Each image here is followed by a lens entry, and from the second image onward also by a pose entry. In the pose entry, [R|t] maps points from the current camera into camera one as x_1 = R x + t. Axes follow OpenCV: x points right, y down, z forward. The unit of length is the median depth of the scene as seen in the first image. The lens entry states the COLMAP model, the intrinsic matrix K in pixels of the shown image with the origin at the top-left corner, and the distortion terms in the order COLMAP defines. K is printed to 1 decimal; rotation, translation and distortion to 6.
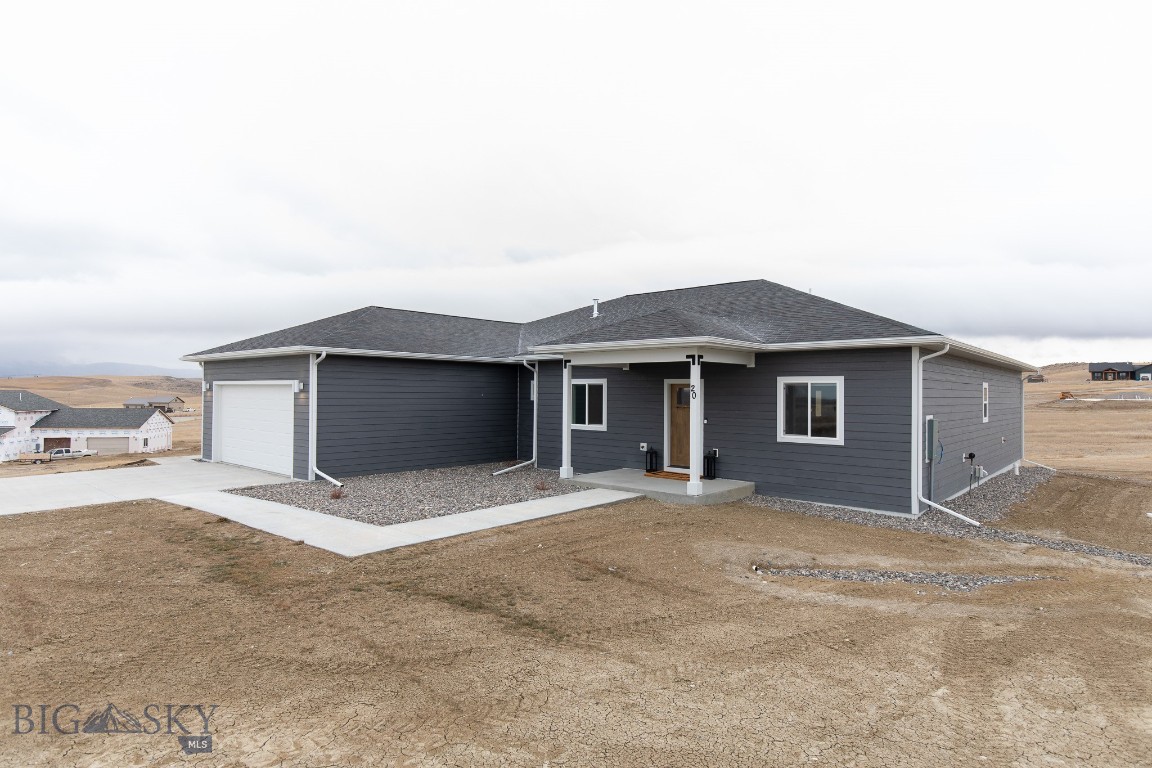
lens RADIAL K [[628.5, 0, 576.0], [0, 628.5, 384.0], [0, 0, 1]] dist [0.005553, -0.000162]
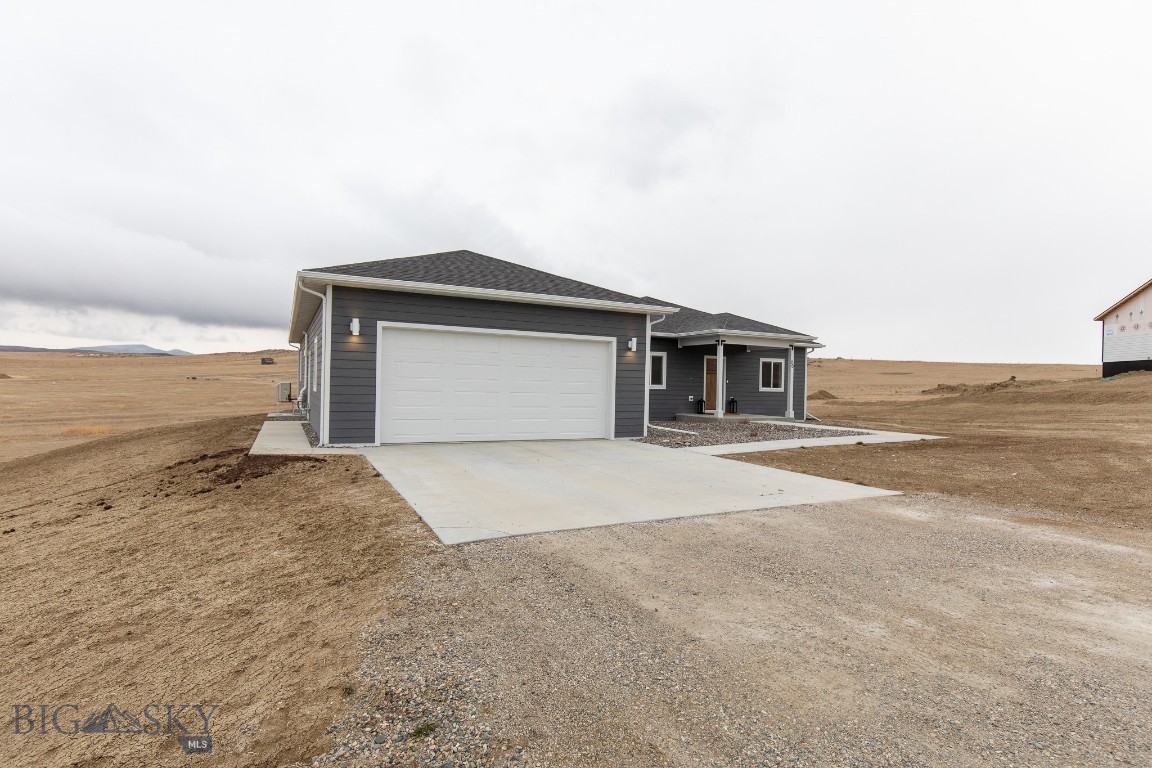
lens RADIAL K [[587.8, 0, 576.0], [0, 587.8, 384.0], [0, 0, 1]] dist [0.001440, 0.000038]
pose [[0.368881, 0.002272, 0.929474, -1.558540], [-0.033461, 0.999381, 0.010837, 0.068439], [-0.928874, -0.035099, 0.368729, 0.856590]]
